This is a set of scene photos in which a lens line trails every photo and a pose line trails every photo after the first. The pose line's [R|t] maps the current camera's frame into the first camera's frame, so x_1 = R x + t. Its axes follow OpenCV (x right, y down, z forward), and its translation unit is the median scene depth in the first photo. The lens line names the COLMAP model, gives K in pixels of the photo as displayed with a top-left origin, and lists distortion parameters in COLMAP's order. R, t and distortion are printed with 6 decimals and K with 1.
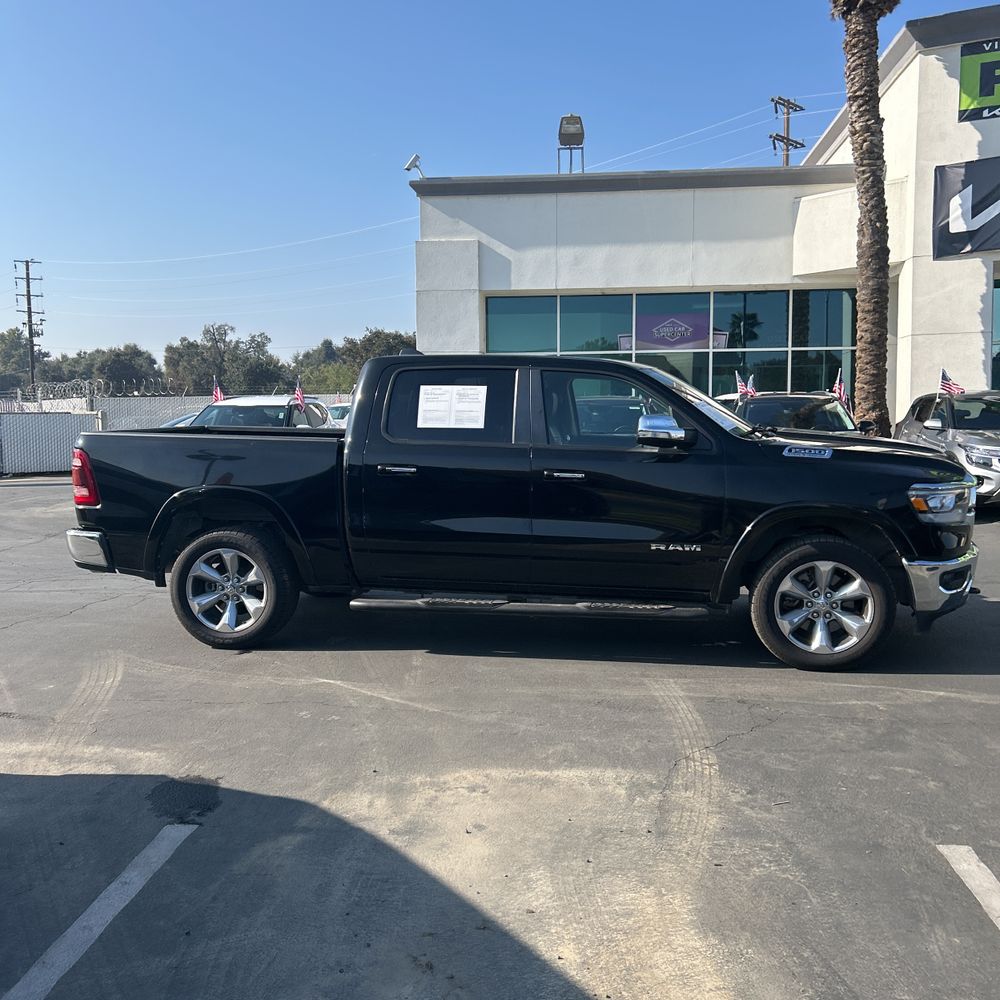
lens RADIAL K [[1081.5, 0, 467.9], [0, 1081.5, 501.9], [0, 0, 1]] dist [0.133798, -0.249200]
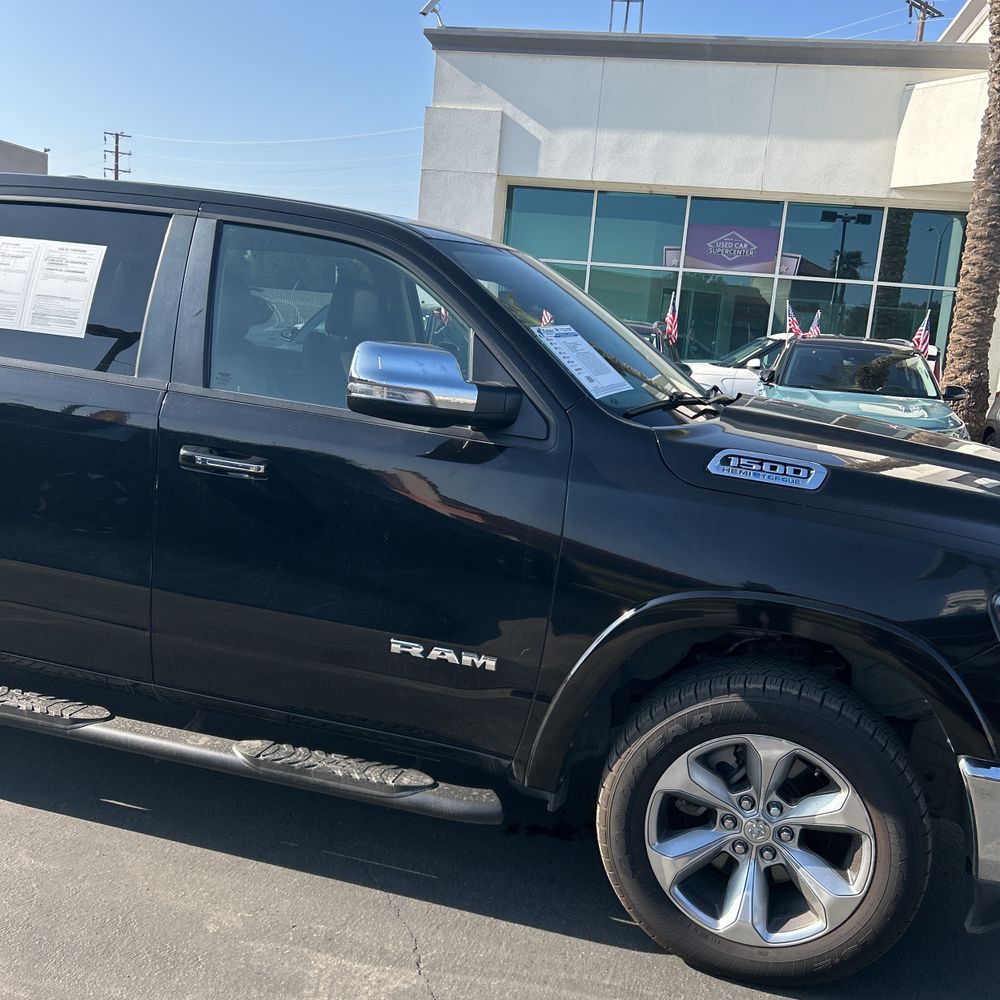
lens RADIAL K [[1036.8, 0, 502.7], [0, 1036.8, 514.9], [0, 0, 1]] dist [0.026080, 0.007966]
pose [[0.993277, 0.101931, -0.054878, 0.099595], [-0.096305, 0.990624, 0.096900, -0.024247], [0.064241, -0.090964, 0.993780, 0.254799]]
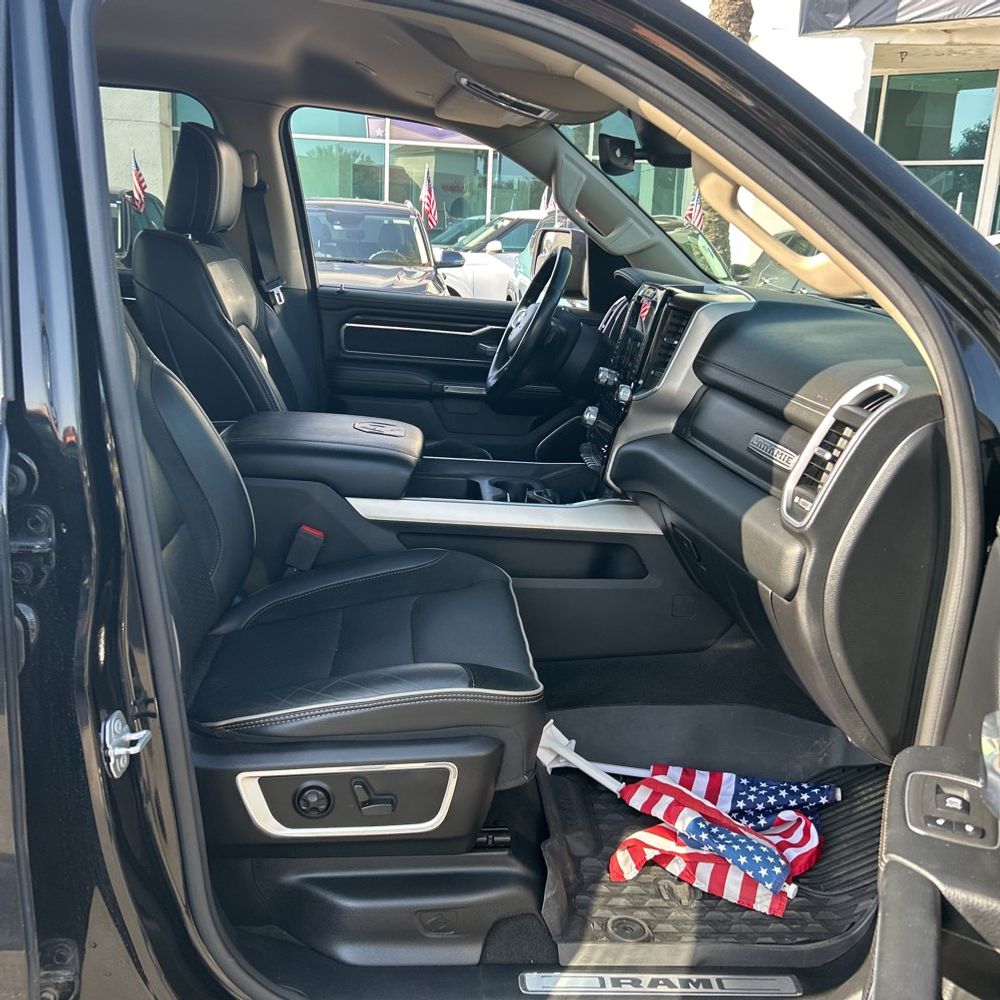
lens RADIAL K [[1000.6, 0, 498.6], [0, 1000.6, 511.0], [0, 0, 1]] dist [0.028585, 0.015653]
pose [[0.959435, -0.021617, 0.281101, 0.038146], [-0.032444, 0.981966, 0.186250, -0.029564], [-0.280058, -0.187815, 0.941431, 0.373378]]
